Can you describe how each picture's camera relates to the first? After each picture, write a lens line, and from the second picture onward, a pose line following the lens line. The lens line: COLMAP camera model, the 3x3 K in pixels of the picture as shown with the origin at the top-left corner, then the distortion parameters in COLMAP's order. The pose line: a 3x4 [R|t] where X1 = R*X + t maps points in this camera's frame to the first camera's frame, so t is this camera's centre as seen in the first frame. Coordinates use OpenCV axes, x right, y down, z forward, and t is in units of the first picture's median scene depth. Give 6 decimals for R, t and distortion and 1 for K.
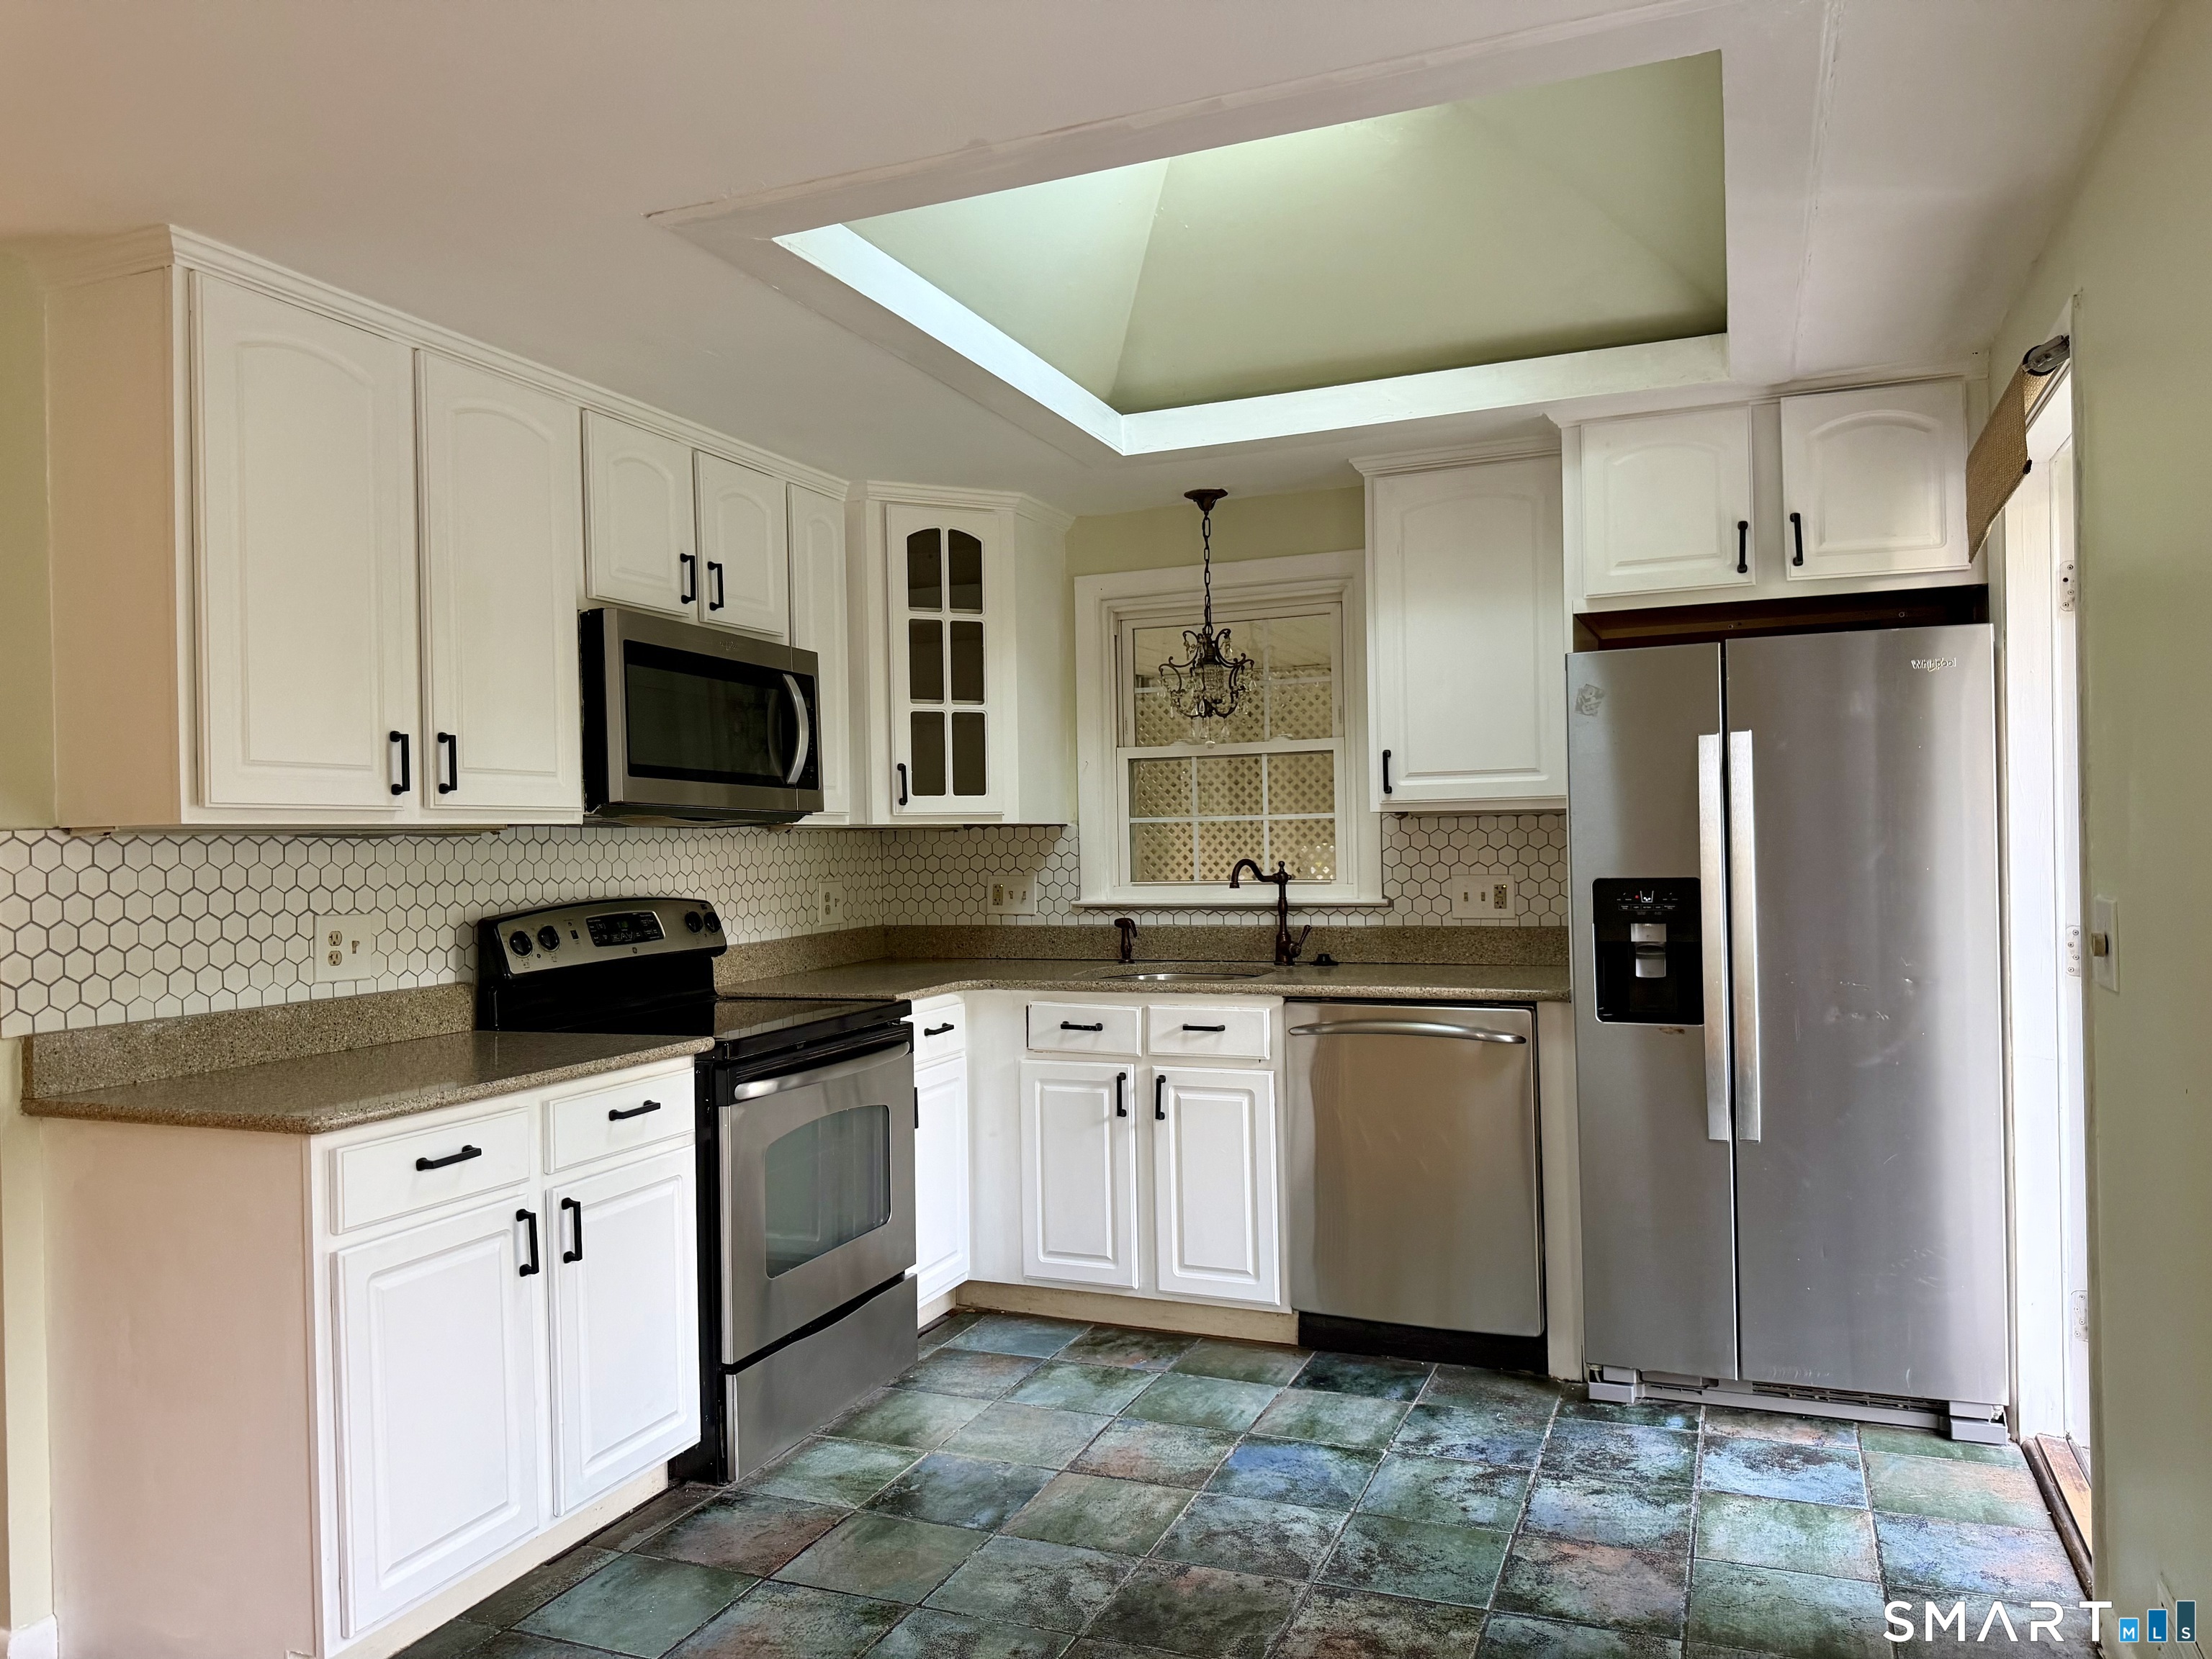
lens RADIAL K [[1554.0, 0, 1100.7], [0, 1554.0, 828.3], [0, 0, 1]] dist [0.132470, -0.225195]
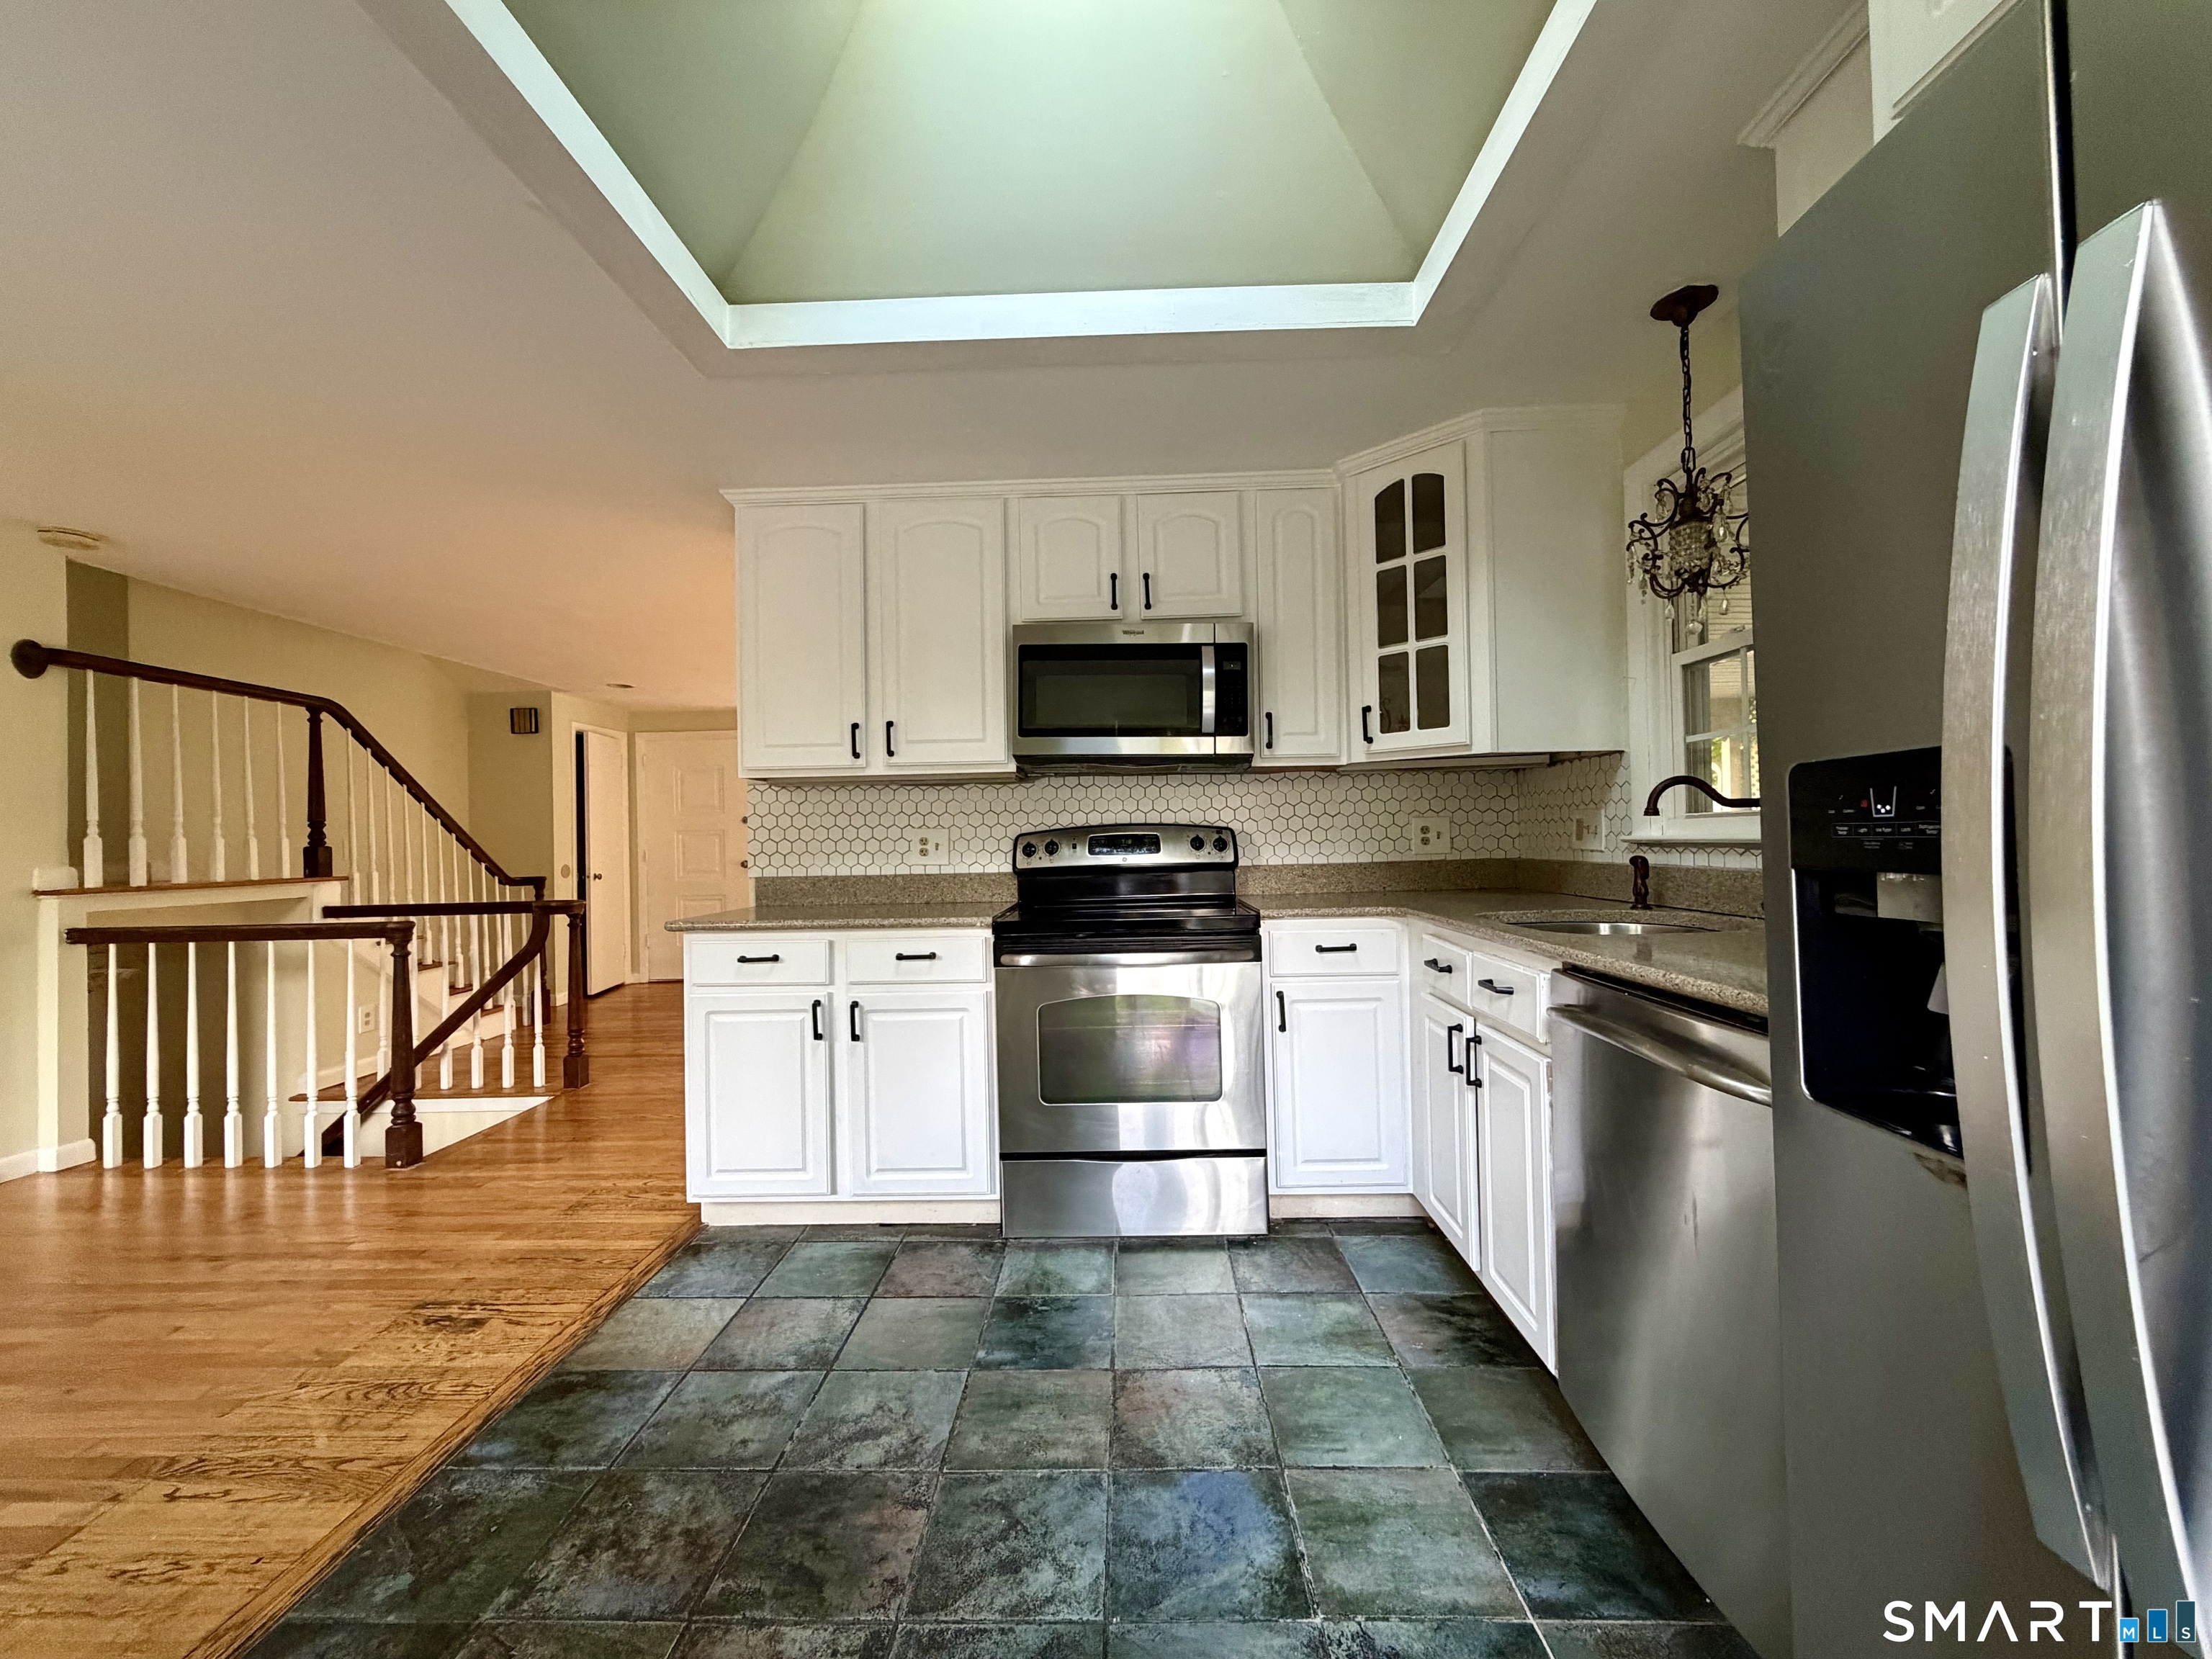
lens RADIAL K [[878.9, 0, 1105.0], [0, 878.9, 827.1], [0, 0, 1]] dist [0.000389, 0.000462]
pose [[0.359945, 0.000730, -0.932973, 0.469169], [0.019089, 0.999785, 0.008147, 0.043225], [0.932778, -0.020742, 0.359853, 0.731603]]
